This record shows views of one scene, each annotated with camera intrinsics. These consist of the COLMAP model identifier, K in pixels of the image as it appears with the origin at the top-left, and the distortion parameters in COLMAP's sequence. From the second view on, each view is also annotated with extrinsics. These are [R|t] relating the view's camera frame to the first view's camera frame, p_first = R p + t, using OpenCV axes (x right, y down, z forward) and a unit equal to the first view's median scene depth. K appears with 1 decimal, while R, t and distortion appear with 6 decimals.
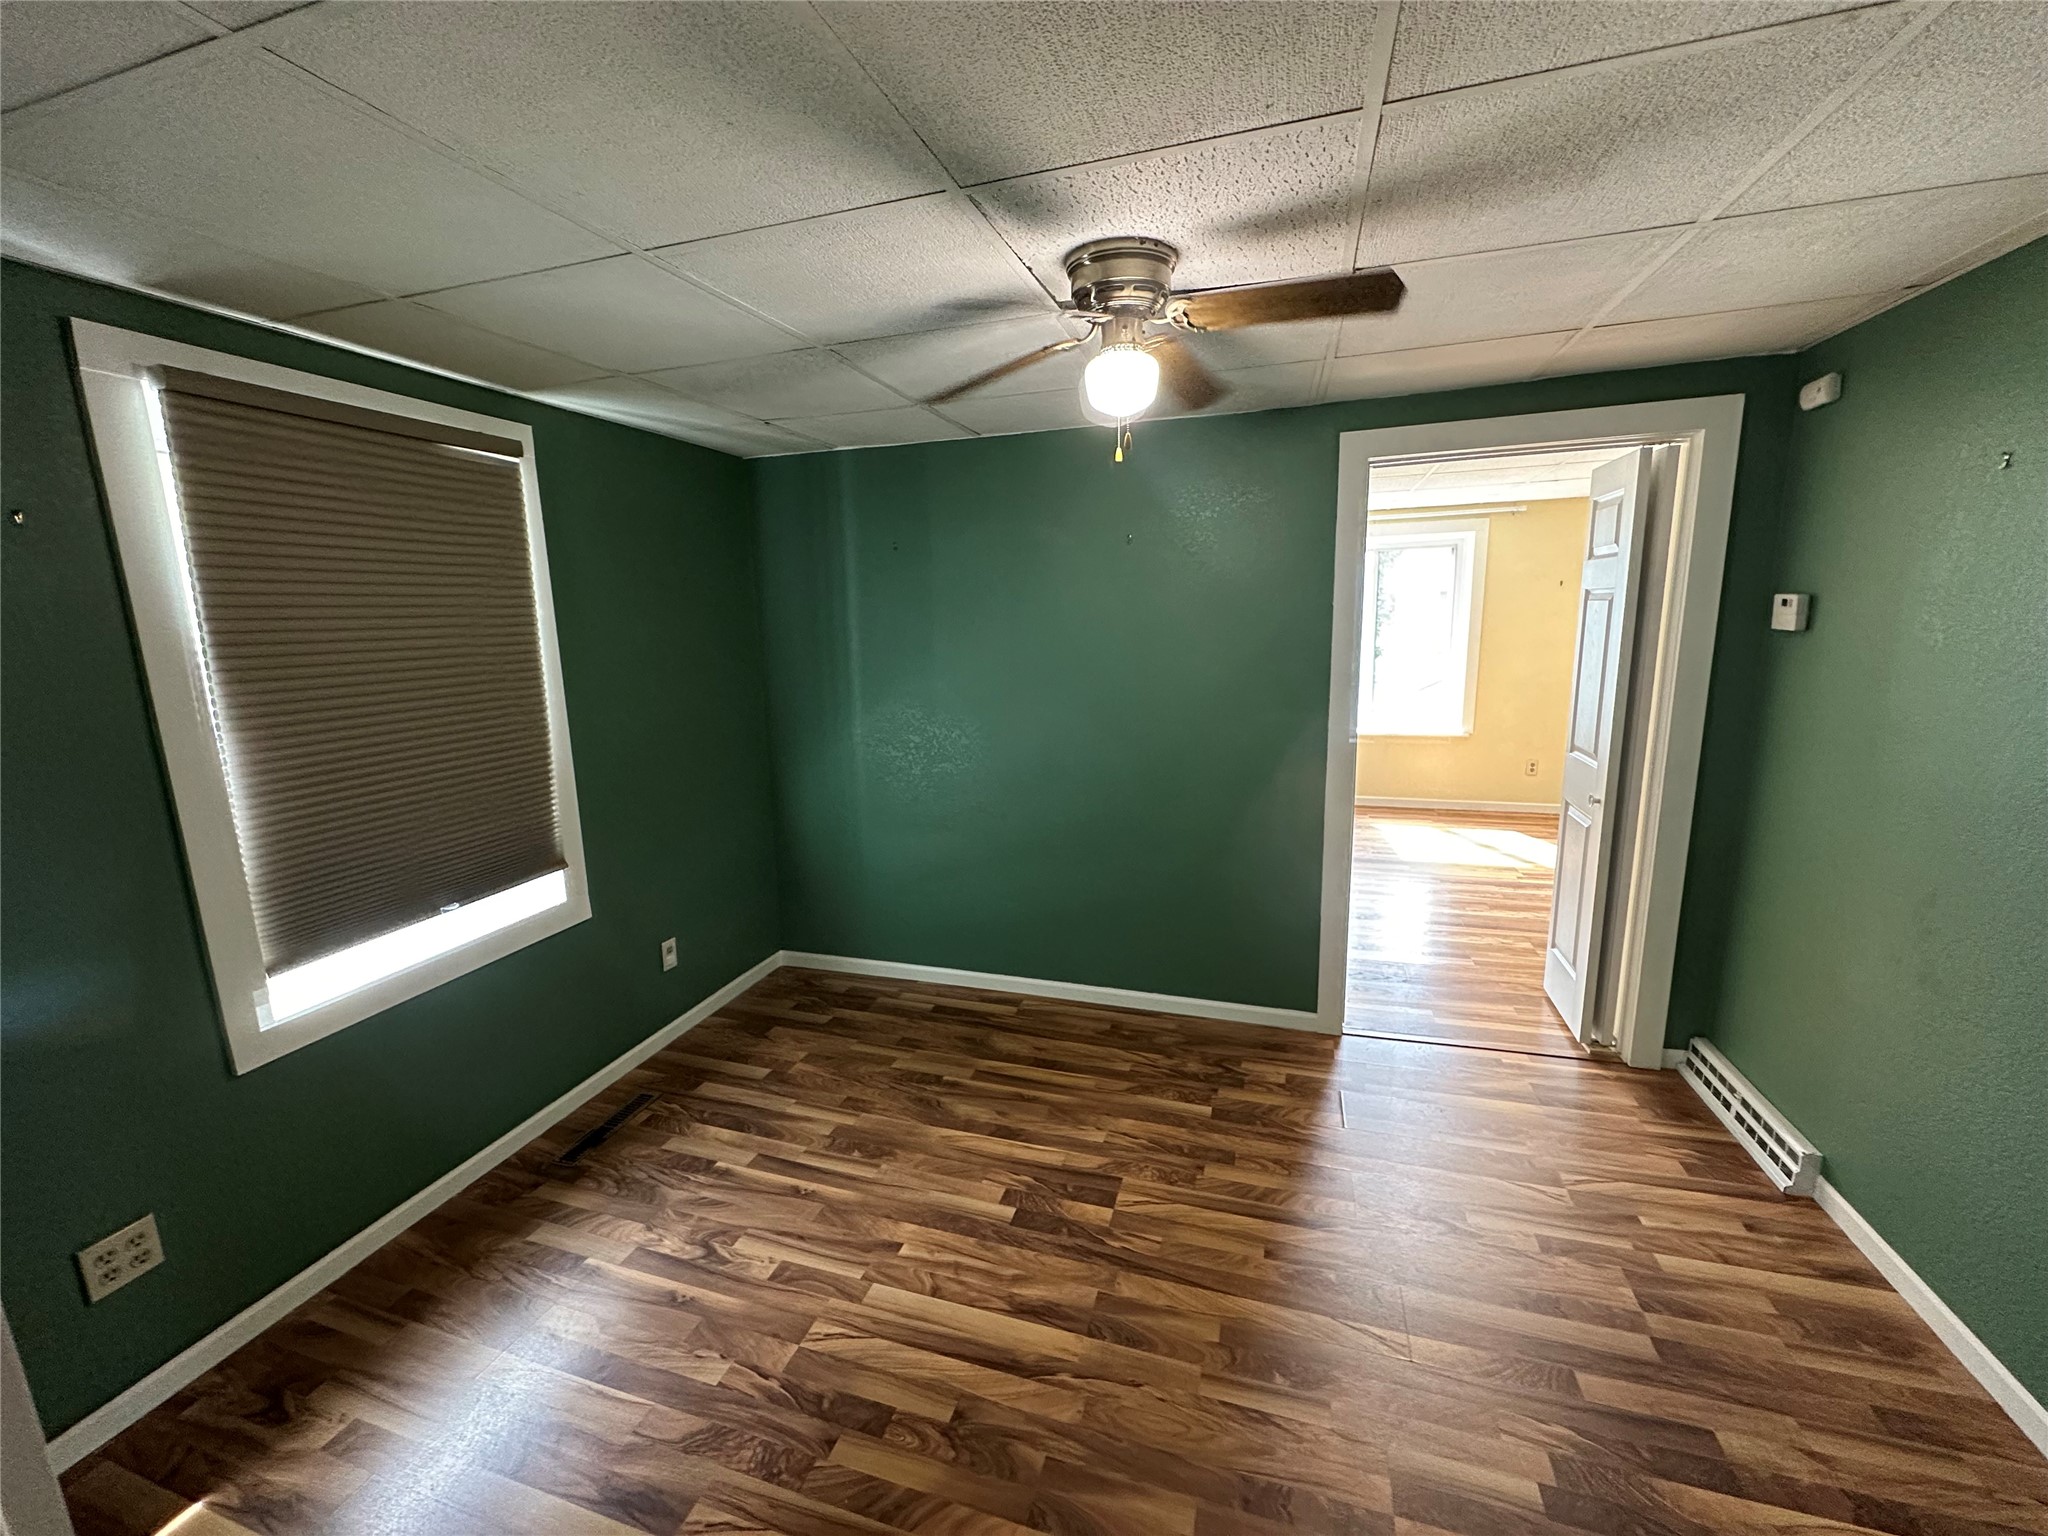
lens RADIAL K [[816.4, 0, 1021.8], [0, 816.4, 768.5], [0, 0, 1]] dist [-0.001590, 0.000573]
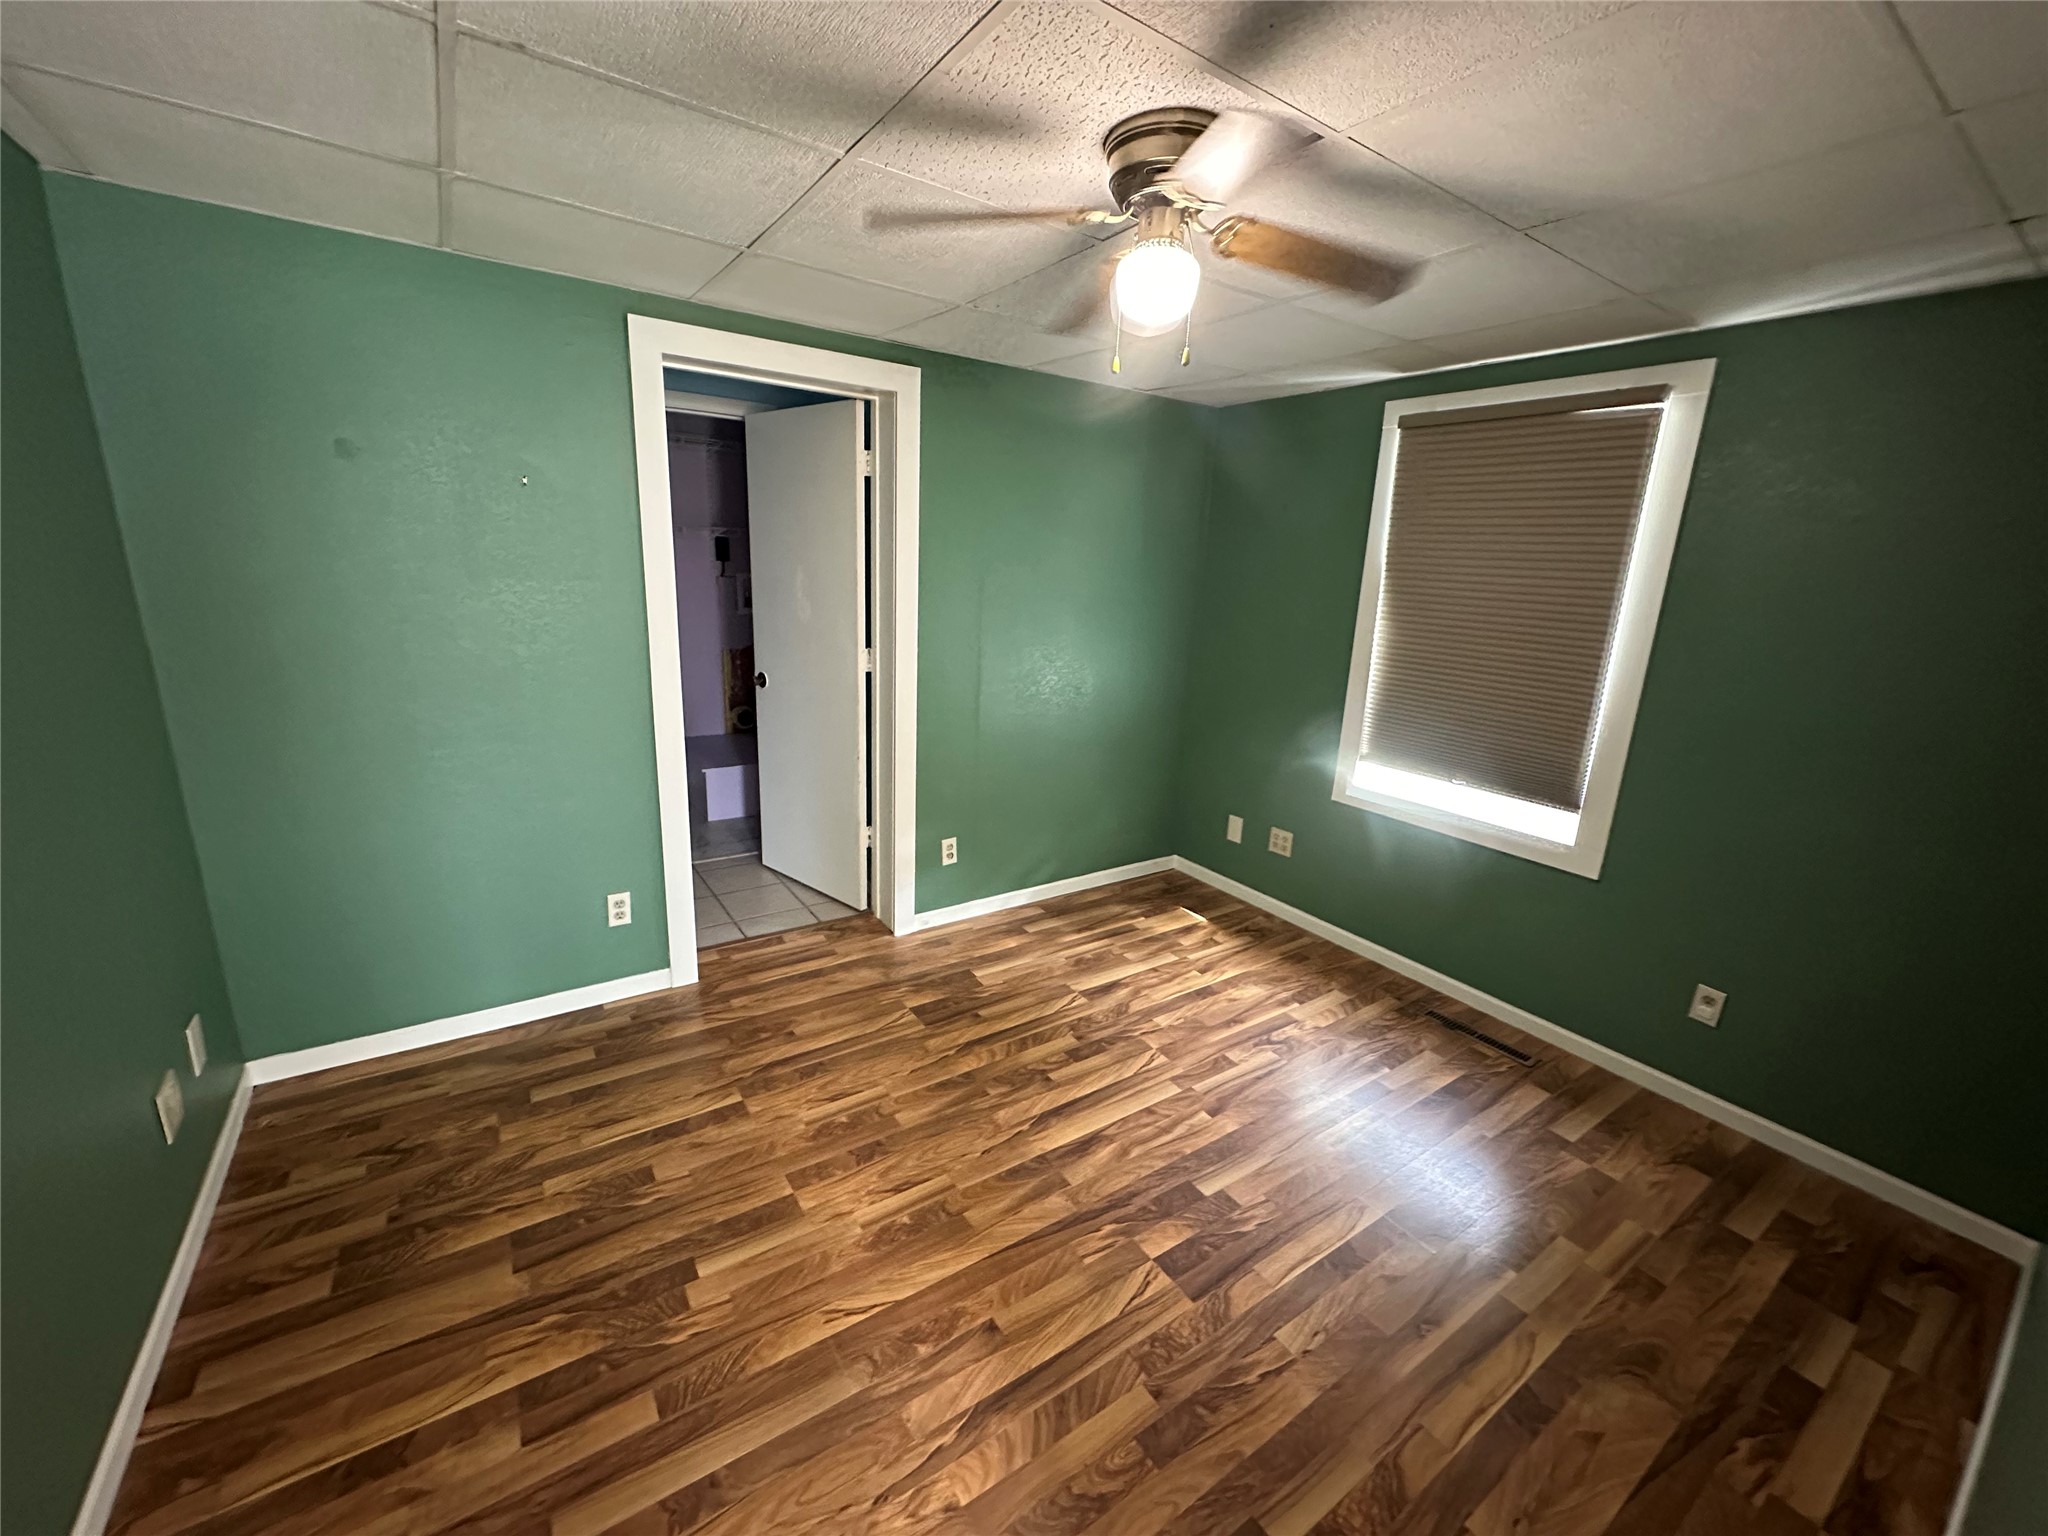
lens RADIAL K [[816.4, 0, 1021.0], [0, 816.4, 762.9], [0, 0, 1]] dist [-0.001590, 0.000573]
pose [[-0.616943, 0.186273, -0.764646, 0.799159], [-0.179549, 0.912651, 0.367194, -0.232407], [0.766253, 0.363829, -0.529608, 1.233453]]
